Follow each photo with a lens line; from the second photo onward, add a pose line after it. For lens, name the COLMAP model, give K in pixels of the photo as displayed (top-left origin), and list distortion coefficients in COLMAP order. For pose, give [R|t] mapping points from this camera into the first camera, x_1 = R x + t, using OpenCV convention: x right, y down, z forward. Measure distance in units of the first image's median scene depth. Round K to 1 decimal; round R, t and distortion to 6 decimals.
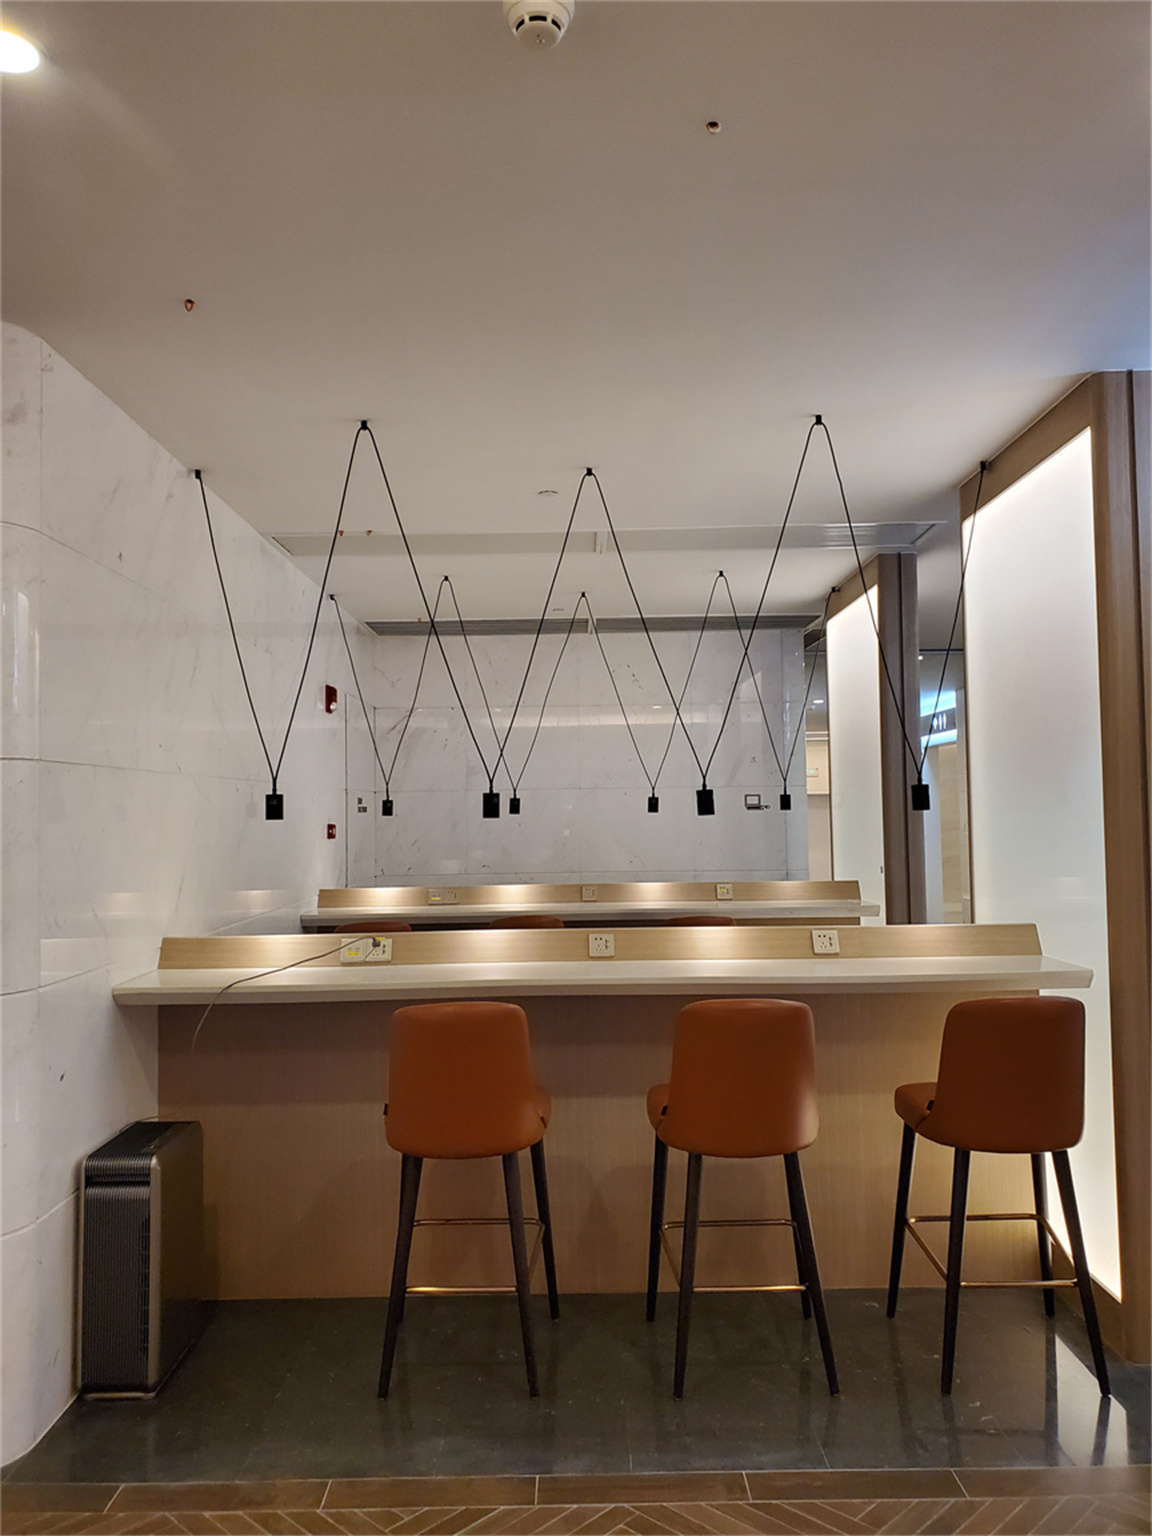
lens RADIAL K [[1199.9, 0, 576.0], [0, 1199.9, 768.0], [0, 0, 1]] dist [0.010058, -0.009590]
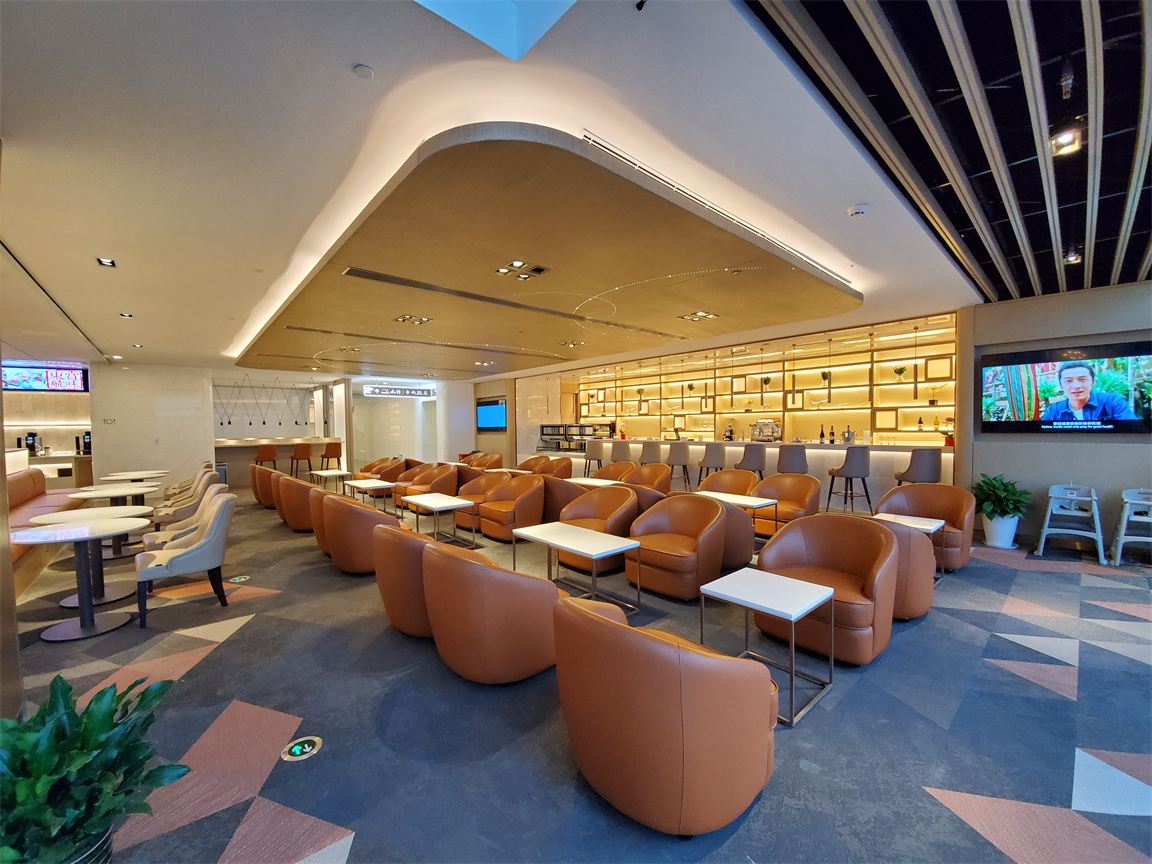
lens RADIAL K [[463.8, 0, 576.0], [0, 463.8, 432.0], [0, 0, 1]] dist [-0.041342, -0.000126]
pose [[0.748612, 0.000870, 0.663007, -0.522434], [-0.029205, 0.999072, 0.031664, -0.055374], [-0.662364, -0.043068, 0.747943, -2.547891]]
